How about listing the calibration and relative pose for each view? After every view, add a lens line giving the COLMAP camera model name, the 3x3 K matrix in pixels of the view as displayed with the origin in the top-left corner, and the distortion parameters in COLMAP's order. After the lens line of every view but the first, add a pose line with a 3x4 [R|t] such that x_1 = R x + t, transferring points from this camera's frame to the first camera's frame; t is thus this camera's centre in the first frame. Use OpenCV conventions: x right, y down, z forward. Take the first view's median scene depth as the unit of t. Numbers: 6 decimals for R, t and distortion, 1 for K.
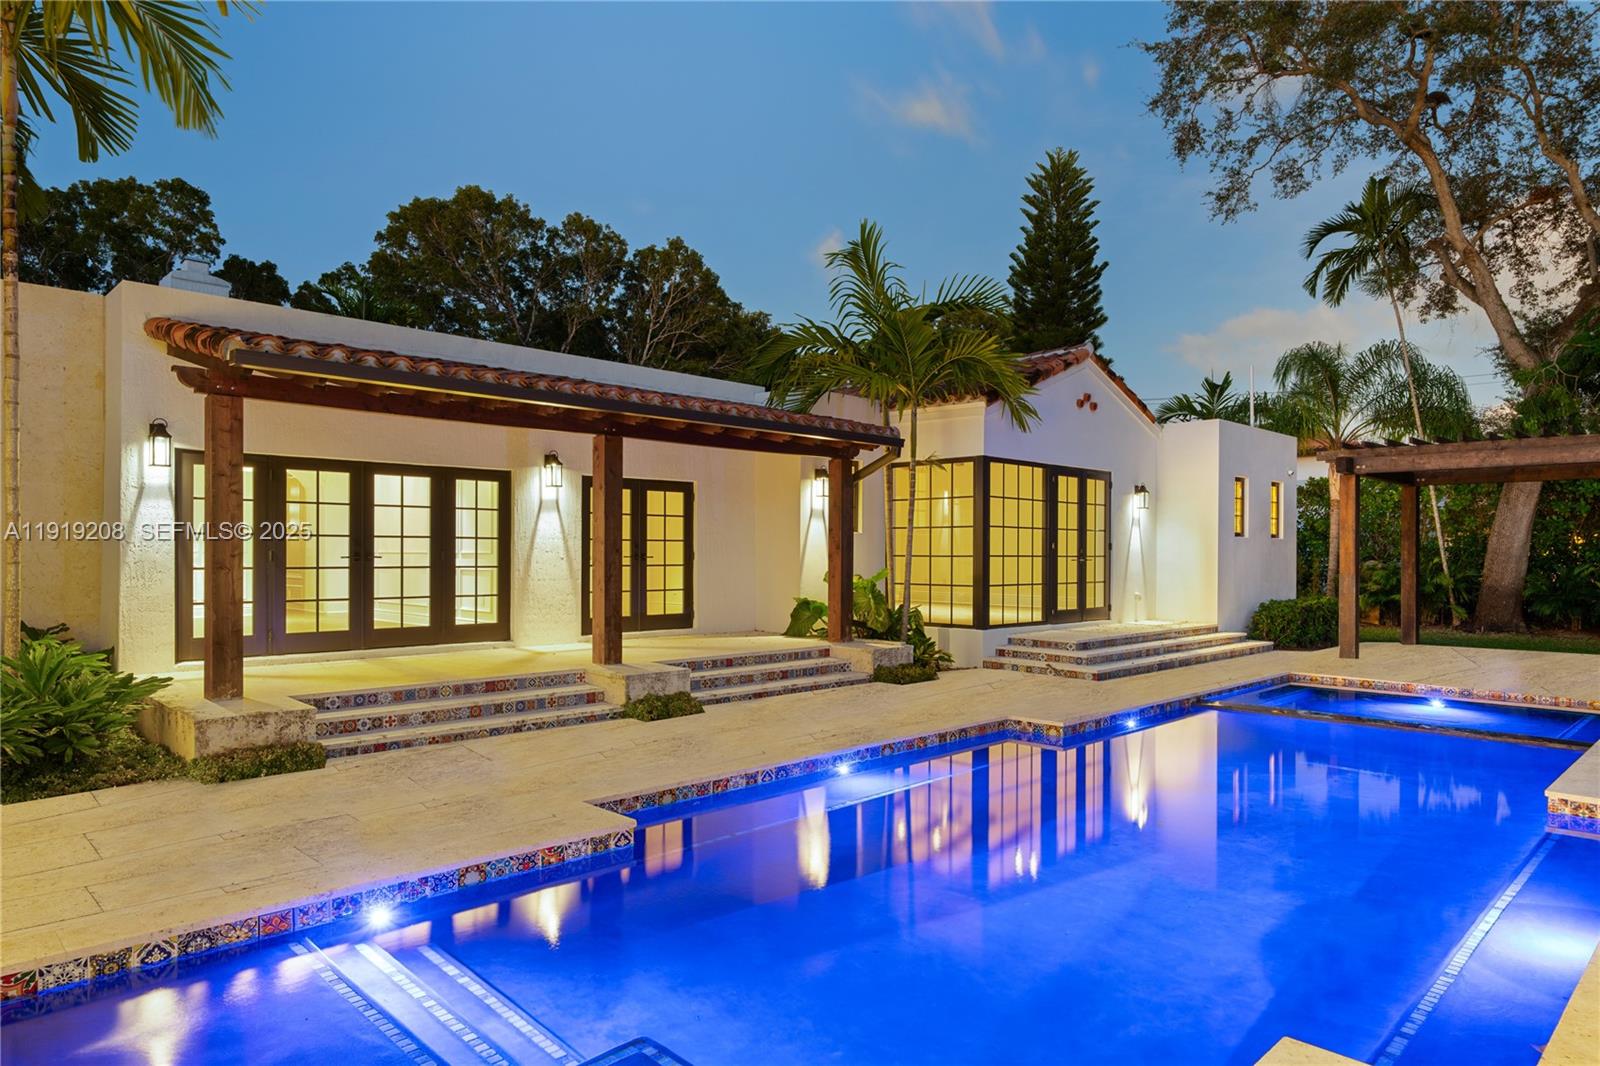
lens RADIAL K [[972.8, 0, 790.9], [0, 972.8, 551.6], [0, 0, 1]] dist [-0.002357, -0.000992]
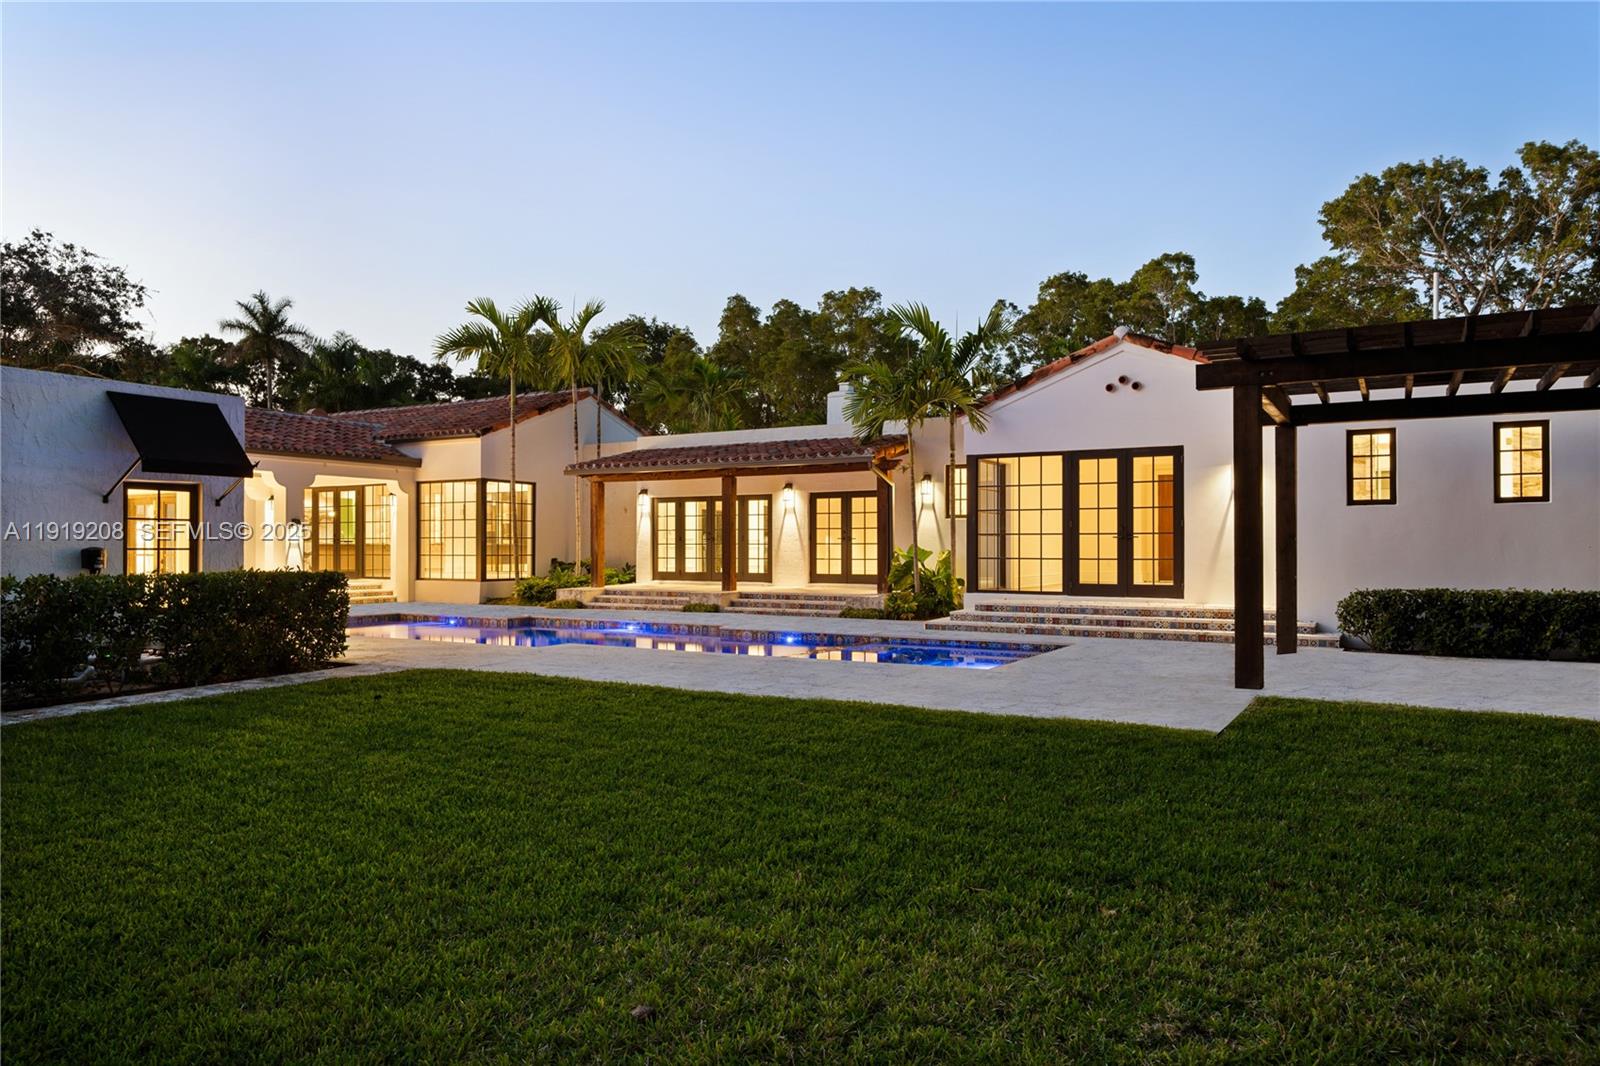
lens RADIAL K [[1045.6, 0, 802.4], [0, 1045.6, 537.5], [0, 0, 1]] dist [-0.000163, 0.002989]
pose [[0.277441, -0.015031, -0.960625, 1.325258], [0.002548, 0.999886, -0.014910, 0.026061], [0.960739, 0.001689, 0.277448, 0.377266]]
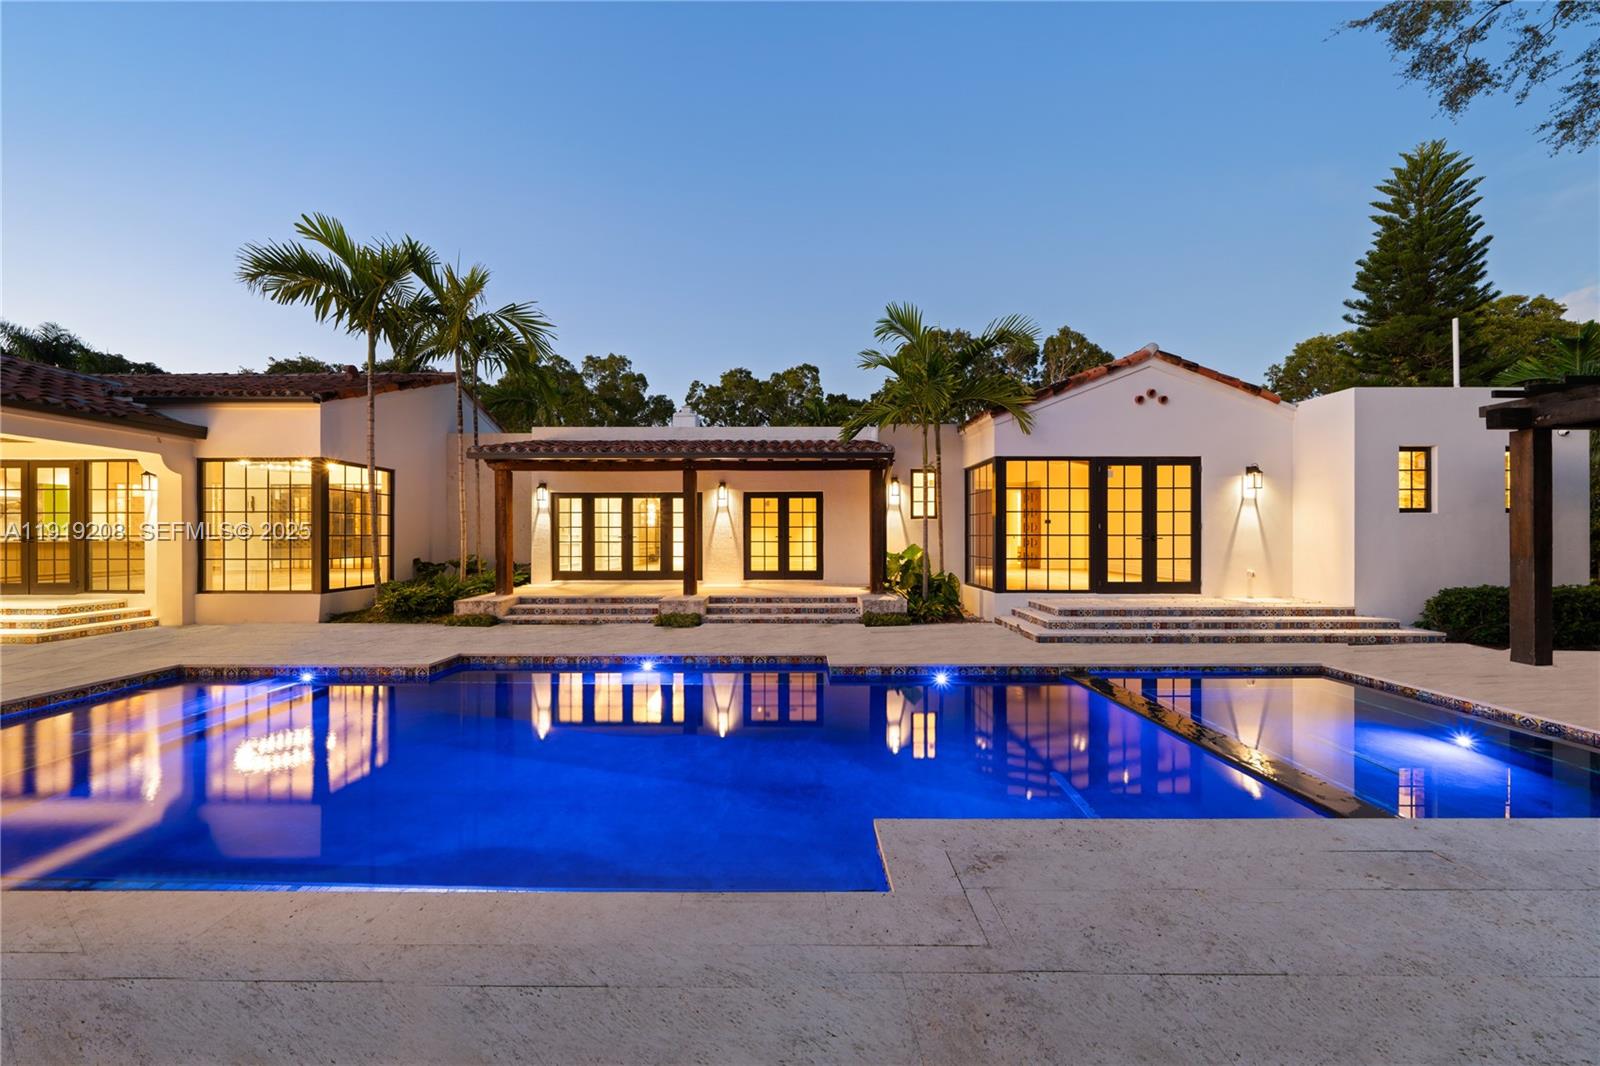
lens RADIAL K [[544.5, 0, 793.8], [0, 544.5, 533.4], [0, 0, 1]] dist [-0.001599, -0.000048]
pose [[0.718011, -0.008373, -0.695981, 0.460311], [0.005267, 0.999964, -0.006597, 0.005030], [0.696012, 0.001071, 0.718030, 0.274228]]
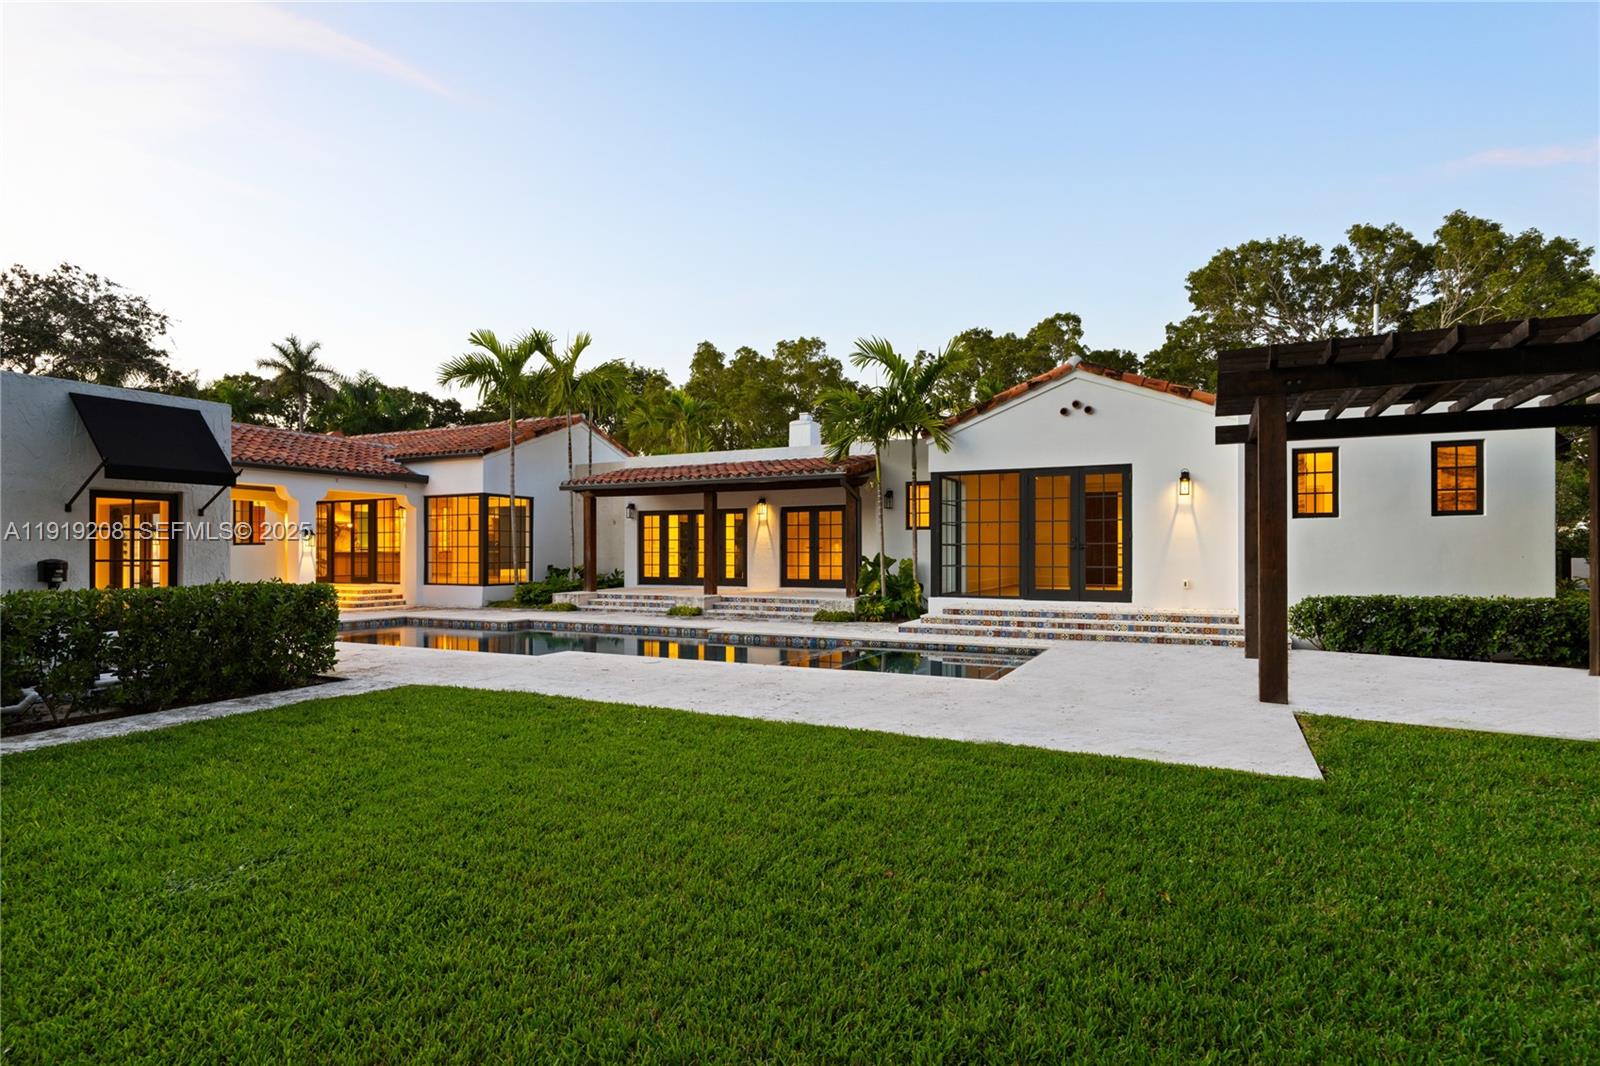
lens RADIAL K [[828.1, 0, 801.0], [0, 828.1, 550.6], [0, 0, 1]] dist [0.000037, -0.001117]
pose [[0.337874, -0.008883, -0.941149, 1.150882], [0.003414, 0.999960, -0.008213, 0.020866], [0.941185, -0.000438, 0.337891, 0.381478]]
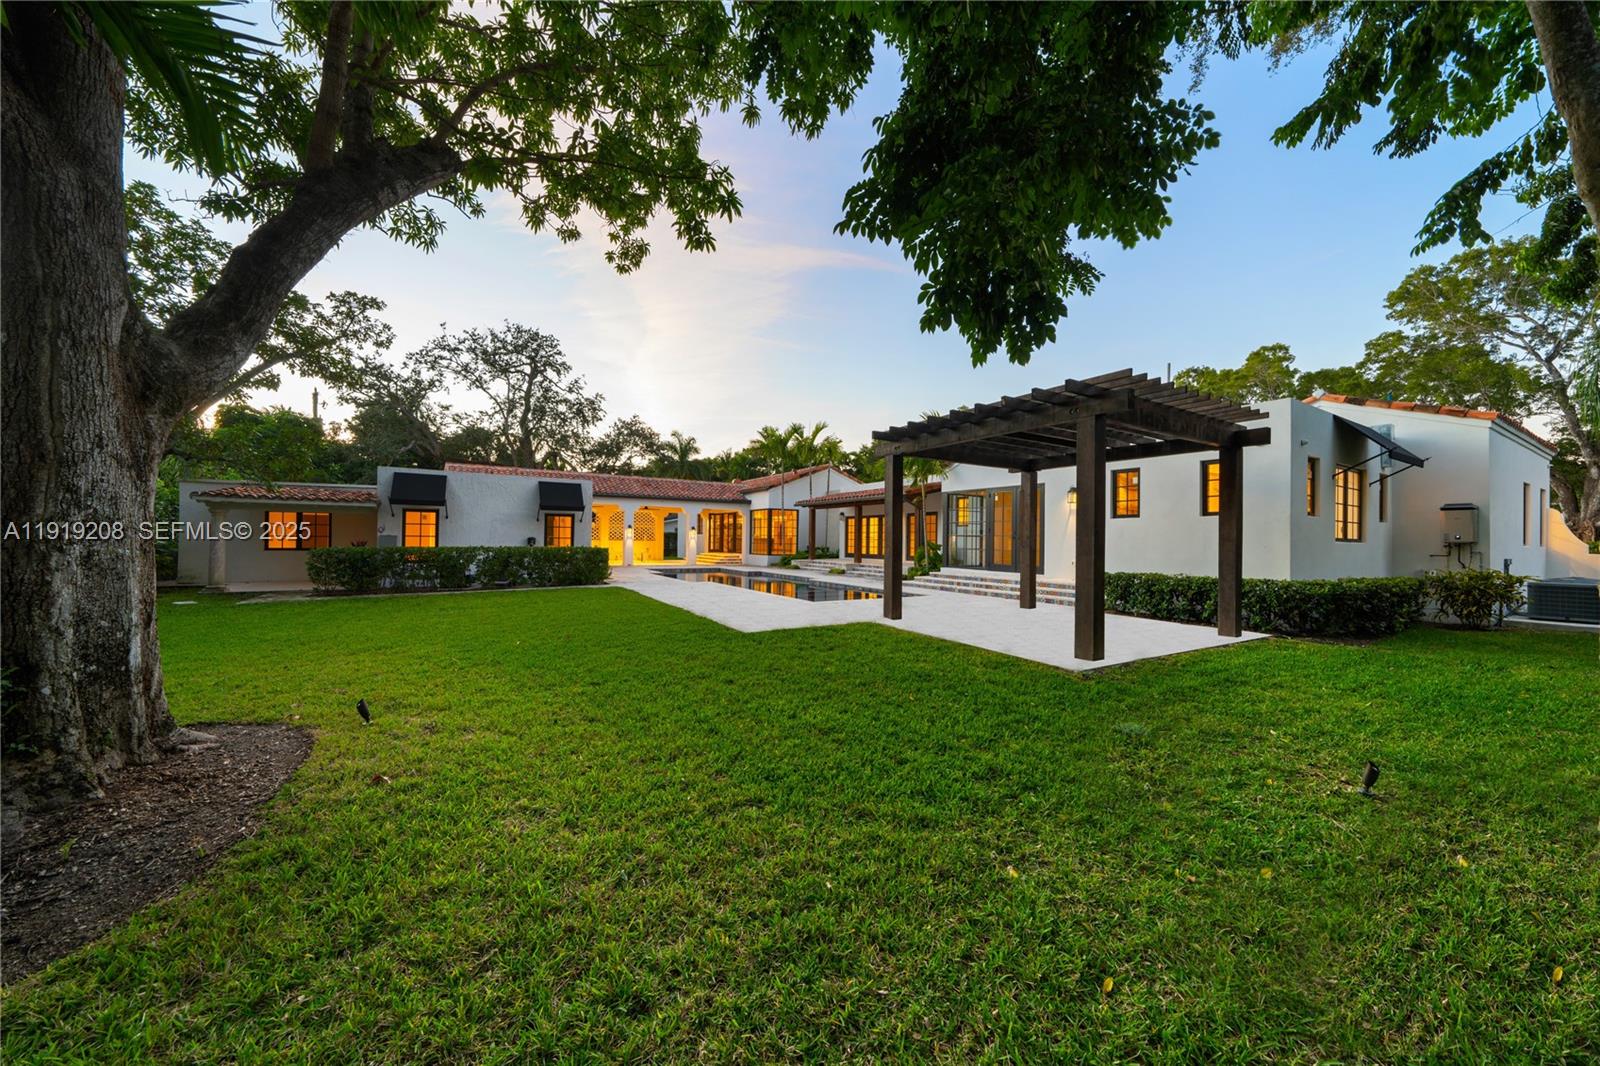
lens RADIAL K [[544.5, 0, 793.8], [0, 544.5, 533.4], [0, 0, 1]] dist [-0.001599, -0.000048]
pose [[-0.234094, -0.021128, -0.971984, 1.414356], [-0.014886, 0.999725, -0.018145, 0.026372], [0.972100, 0.010221, -0.234344, 0.874082]]
